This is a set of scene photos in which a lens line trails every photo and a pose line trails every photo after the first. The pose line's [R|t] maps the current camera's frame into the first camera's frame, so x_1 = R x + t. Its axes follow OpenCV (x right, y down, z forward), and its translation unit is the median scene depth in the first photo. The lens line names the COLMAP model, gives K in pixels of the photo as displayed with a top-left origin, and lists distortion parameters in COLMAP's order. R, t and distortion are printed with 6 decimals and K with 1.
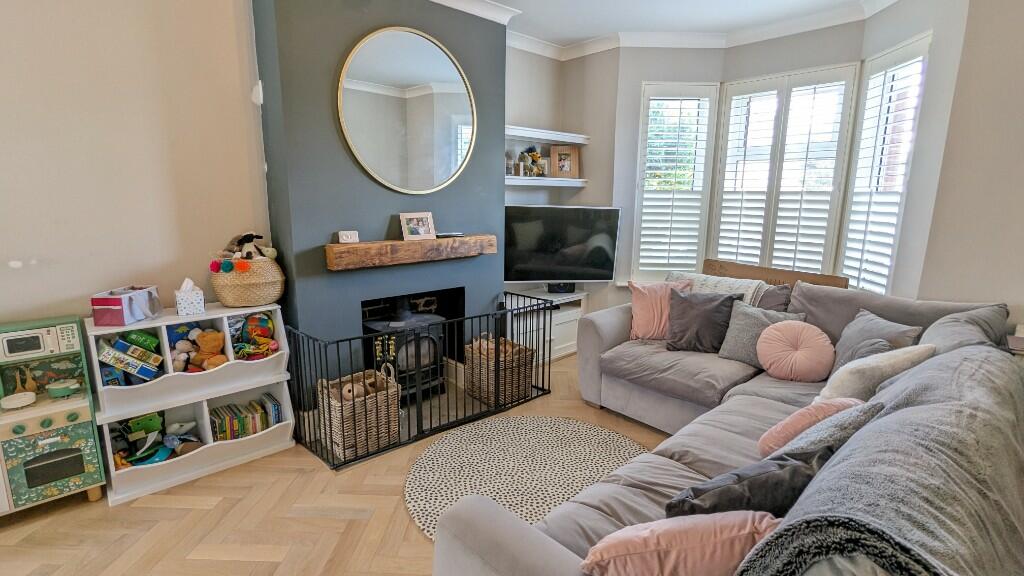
lens RADIAL K [[484.6, 0, 508.5], [0, 484.6, 283.9], [0, 0, 1]] dist [0.000842, 0.000415]
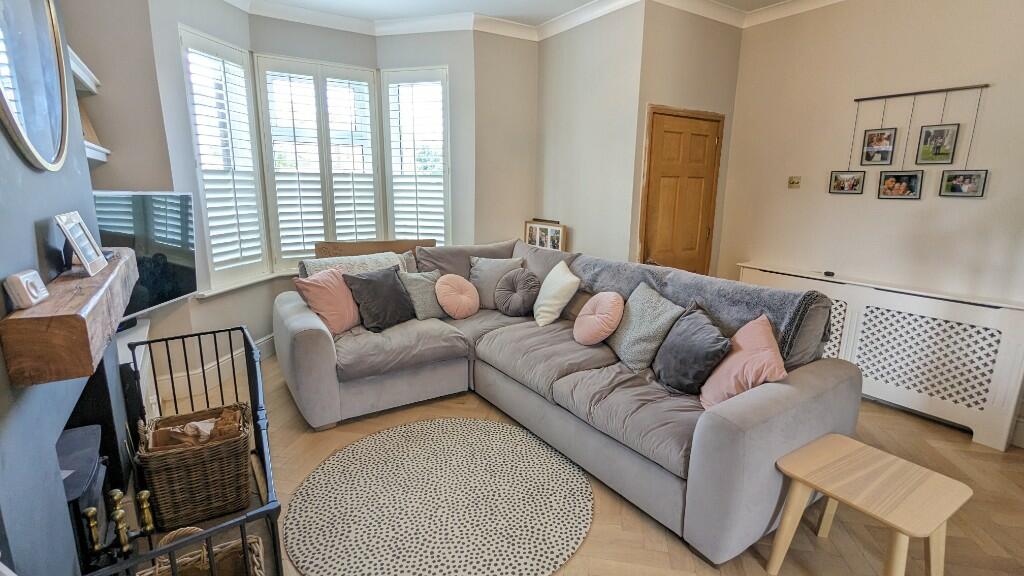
lens RADIAL K [[484.6, 0, 507.9], [0, 484.6, 287.7], [0, 0, 1]] dist [0.000842, 0.000415]
pose [[0.171600, -0.221574, 0.959926, -0.488753], [0.169876, 0.966439, 0.192710, -0.087744], [-0.970410, 0.129999, 0.203481, 0.440948]]
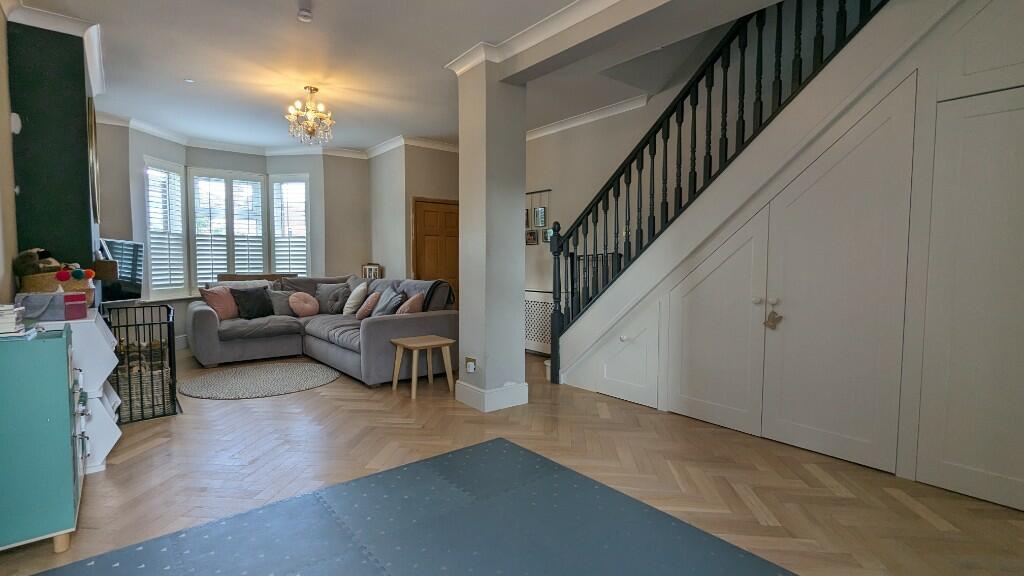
lens RADIAL K [[484.6, 0, 508.3], [0, 484.6, 287.6], [0, 0, 1]] dist [0.000842, 0.000415]
pose [[0.077458, -0.071356, 0.994439, -1.168790], [0.178362, 0.982336, 0.056594, 0.077067], [-0.980911, 0.172986, 0.088817, -0.108196]]
